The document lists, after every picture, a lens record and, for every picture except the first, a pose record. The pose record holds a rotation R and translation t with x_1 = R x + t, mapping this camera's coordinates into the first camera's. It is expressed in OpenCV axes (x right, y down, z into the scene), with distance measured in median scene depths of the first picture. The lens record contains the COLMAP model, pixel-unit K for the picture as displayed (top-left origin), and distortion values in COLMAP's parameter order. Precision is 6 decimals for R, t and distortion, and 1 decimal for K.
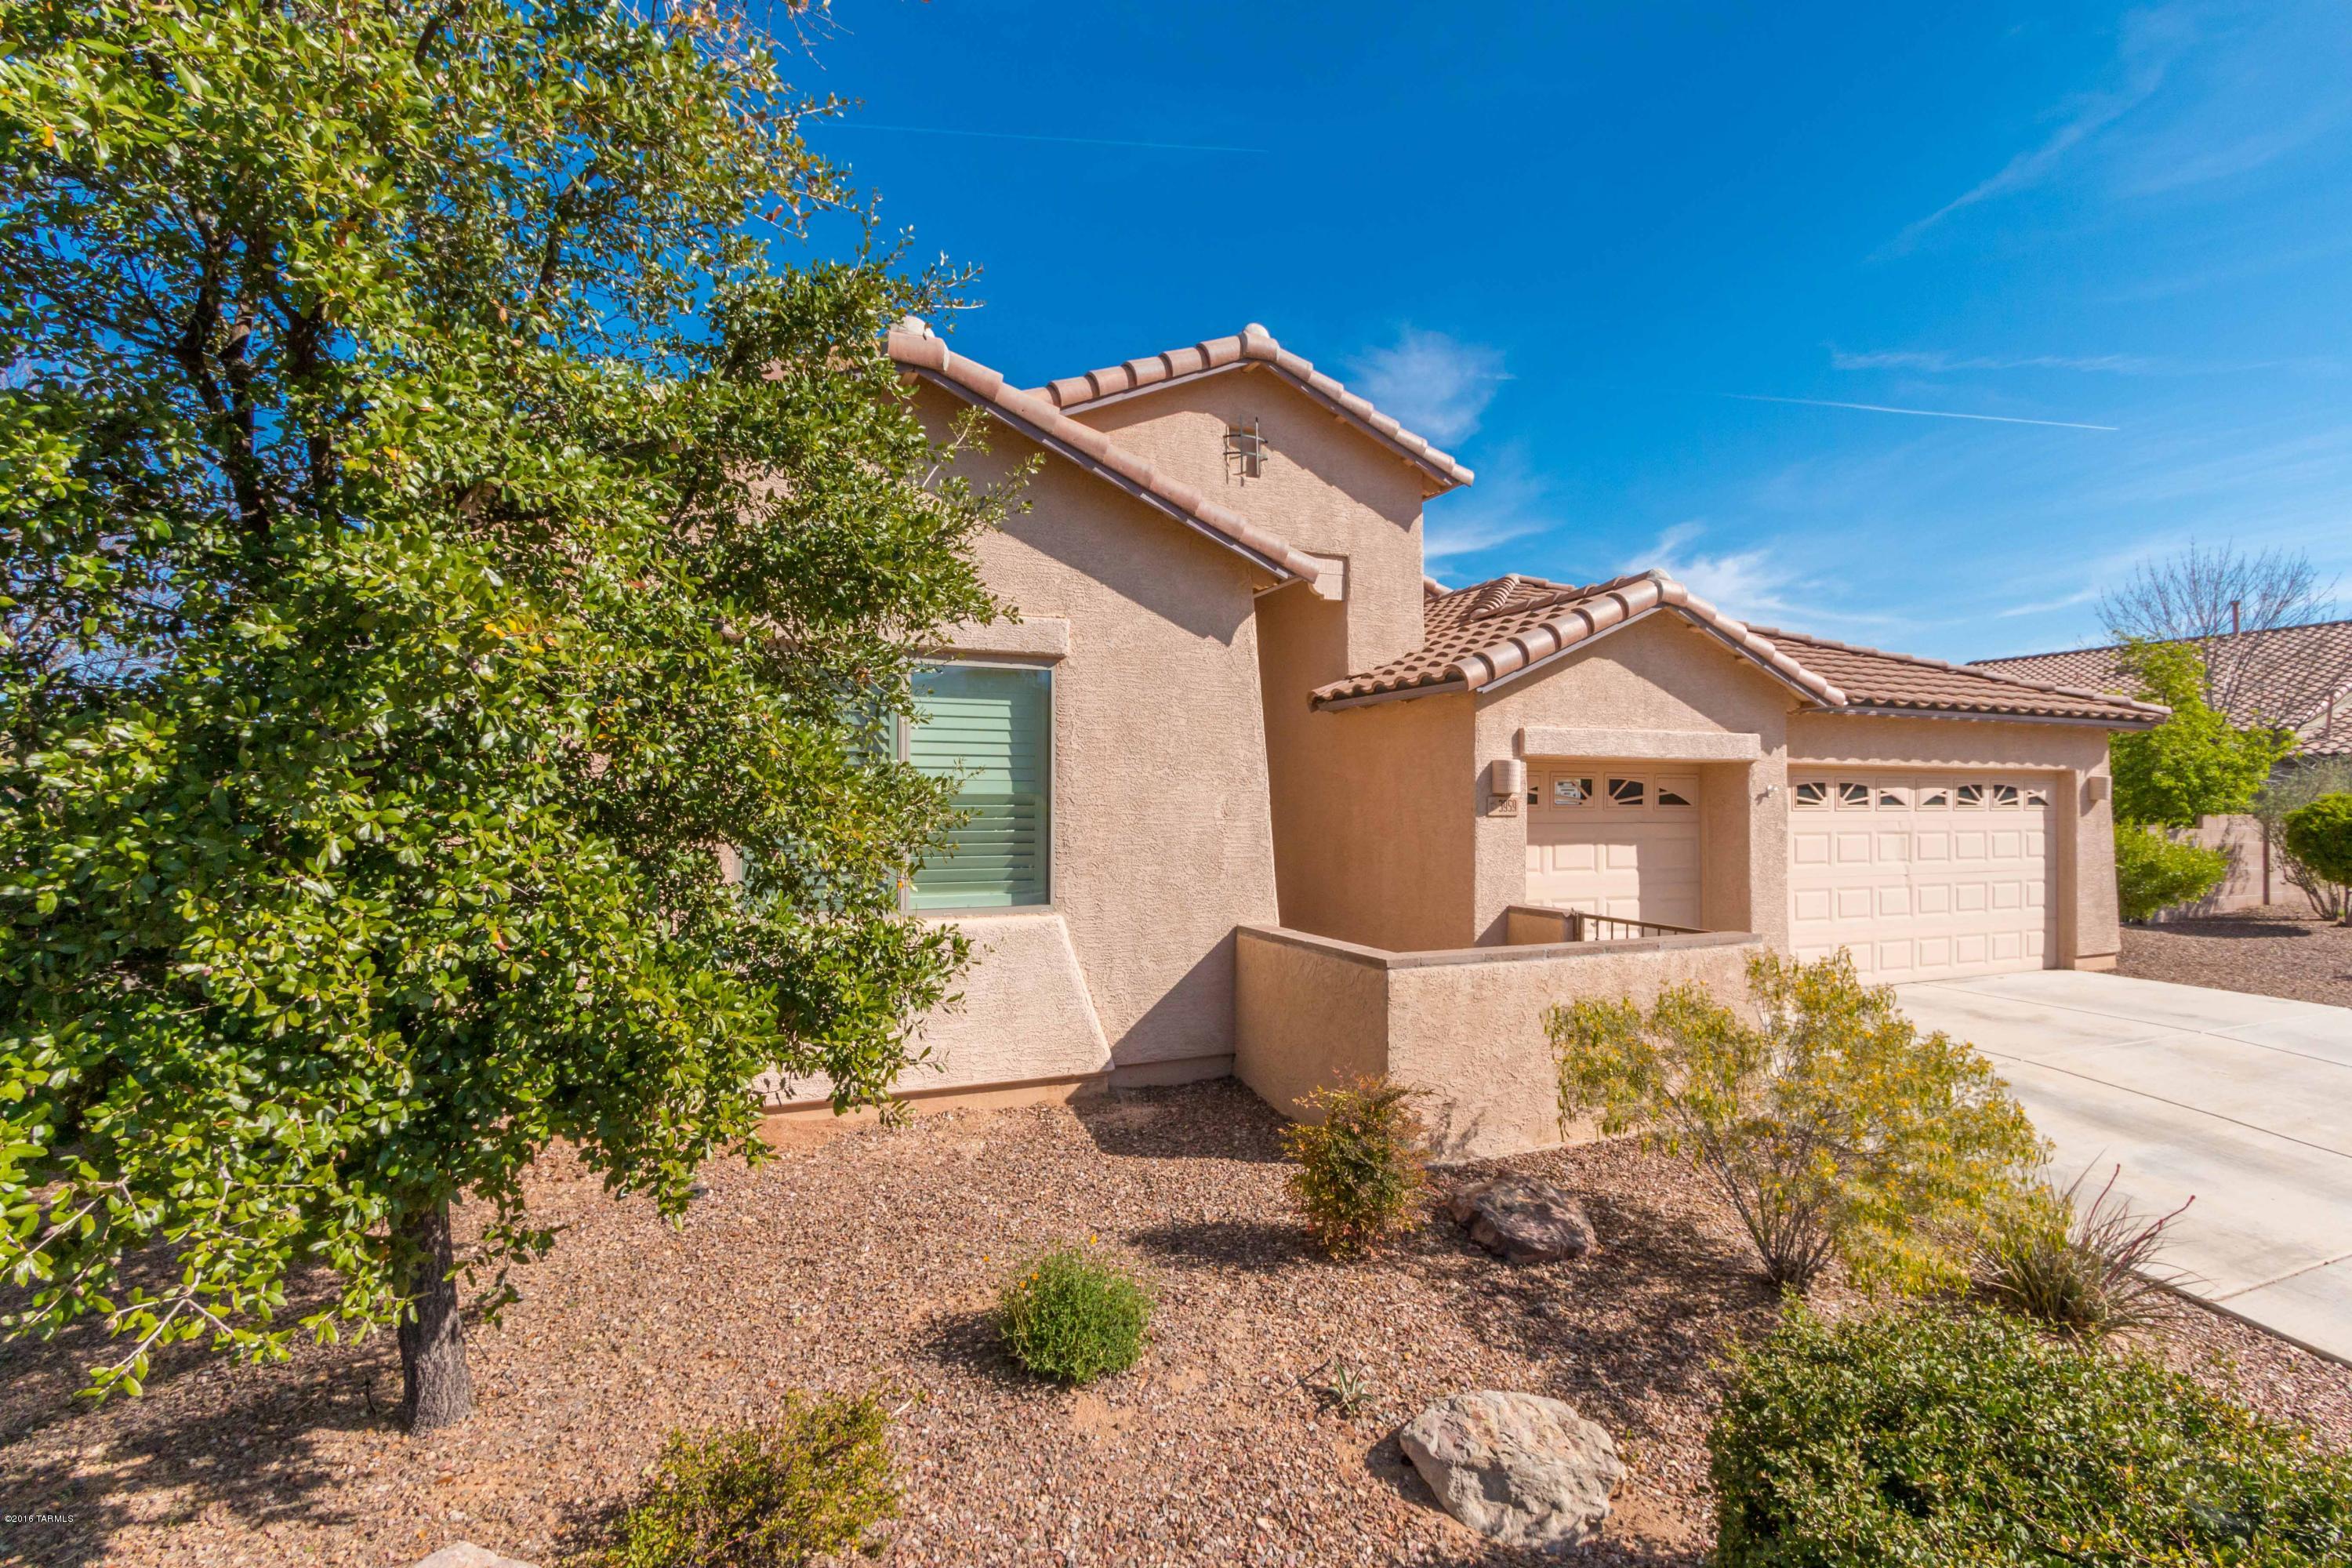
lens RADIAL K [[1081.4, 0, 1176.0], [0, 1081.4, 784.0], [0, 0, 1]] dist [-0.000791, 0.000194]
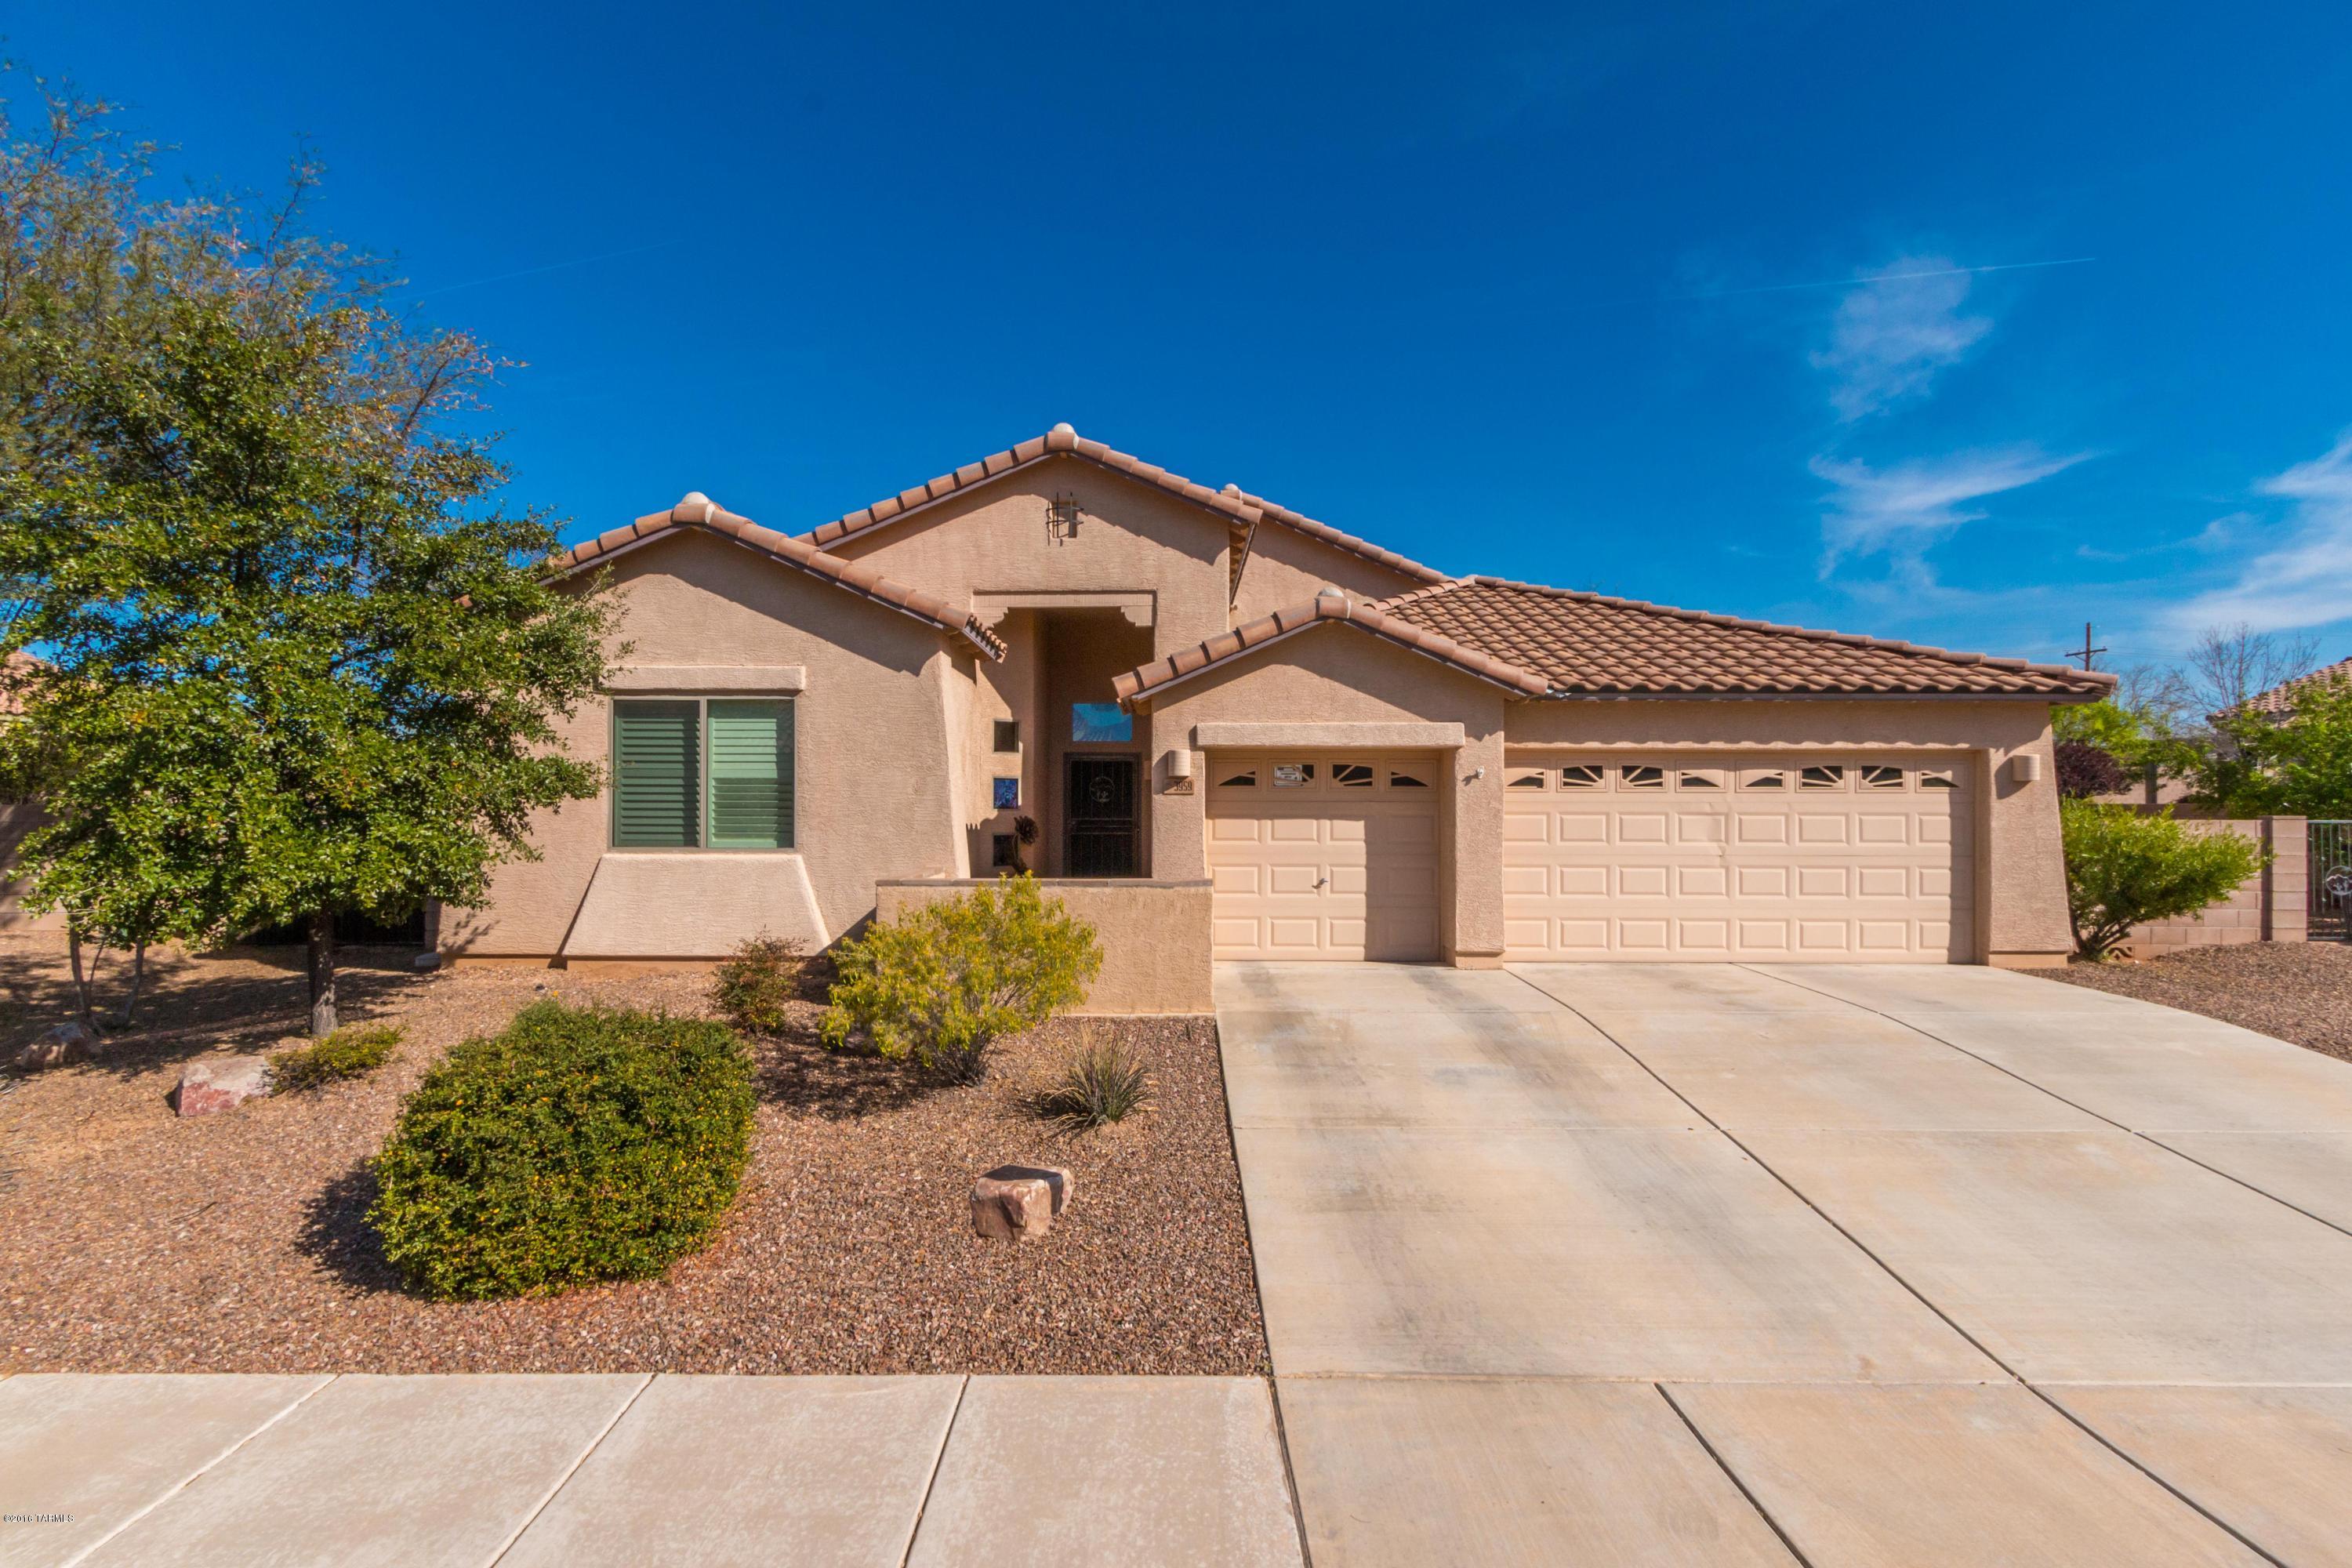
lens RADIAL K [[1067.8, 0, 1176.0], [0, 1067.8, 784.0], [0, 0, 1]] dist [0.000280, 0.000005]
pose [[0.915395, -0.003111, -0.402545, 0.707115], [0.006332, 0.999958, 0.006670, 0.008065], [0.402508, -0.008655, 0.915376, -0.138885]]
